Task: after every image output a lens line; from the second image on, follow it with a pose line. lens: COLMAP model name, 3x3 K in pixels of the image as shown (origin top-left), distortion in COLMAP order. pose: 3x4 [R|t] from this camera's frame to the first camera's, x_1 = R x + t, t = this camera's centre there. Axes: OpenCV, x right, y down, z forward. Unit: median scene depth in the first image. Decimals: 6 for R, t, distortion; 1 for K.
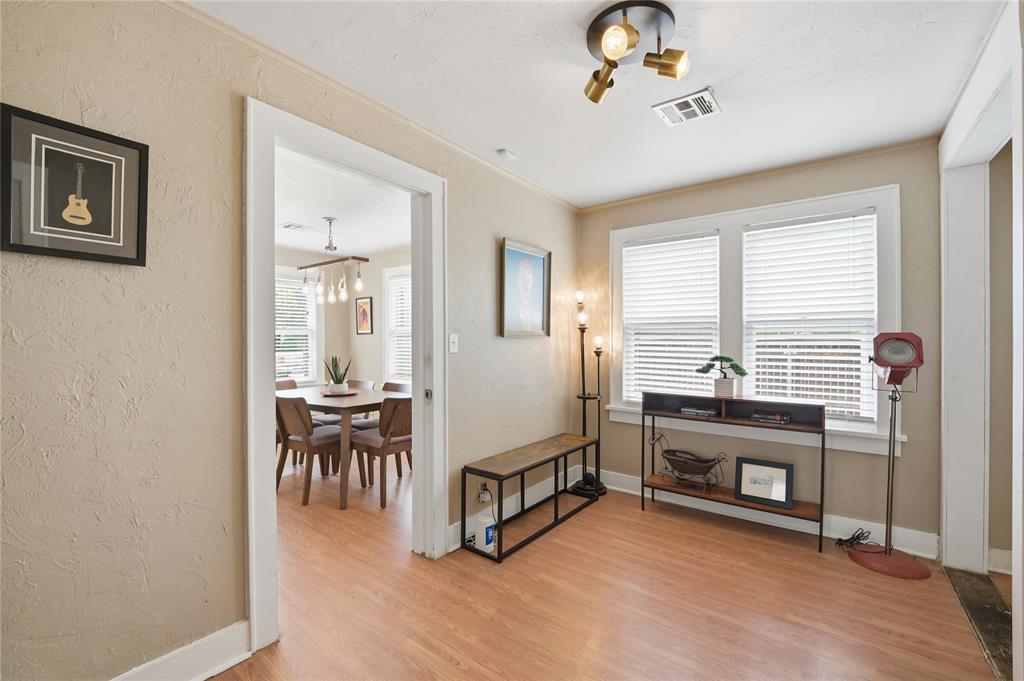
lens RADIAL K [[436.8, 0, 515.9], [0, 436.8, 345.9], [0, 0, 1]] dist [-0.000845, -0.000670]
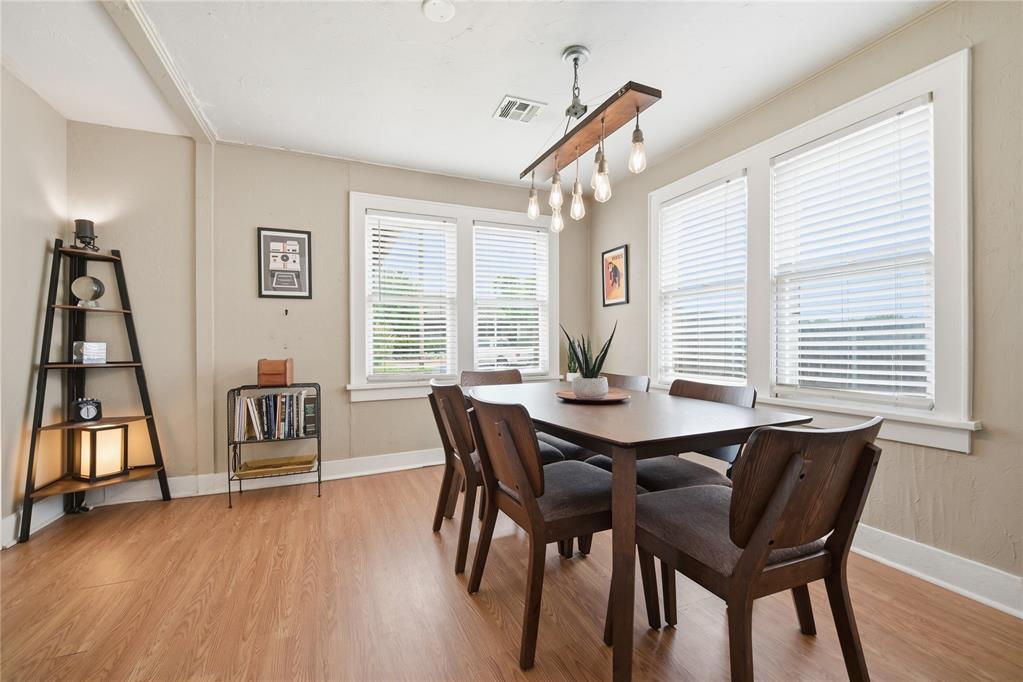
lens RADIAL K [[436.1, 0, 509.8], [0, 436.1, 337.6], [0, 0, 1]] dist [0.000351, -0.000546]
pose [[0.871490, -0.004928, -0.490388, -0.238338], [-0.001808, 0.999910, -0.013262, 0.046070], [0.490410, 0.012444, 0.871403, 0.511227]]
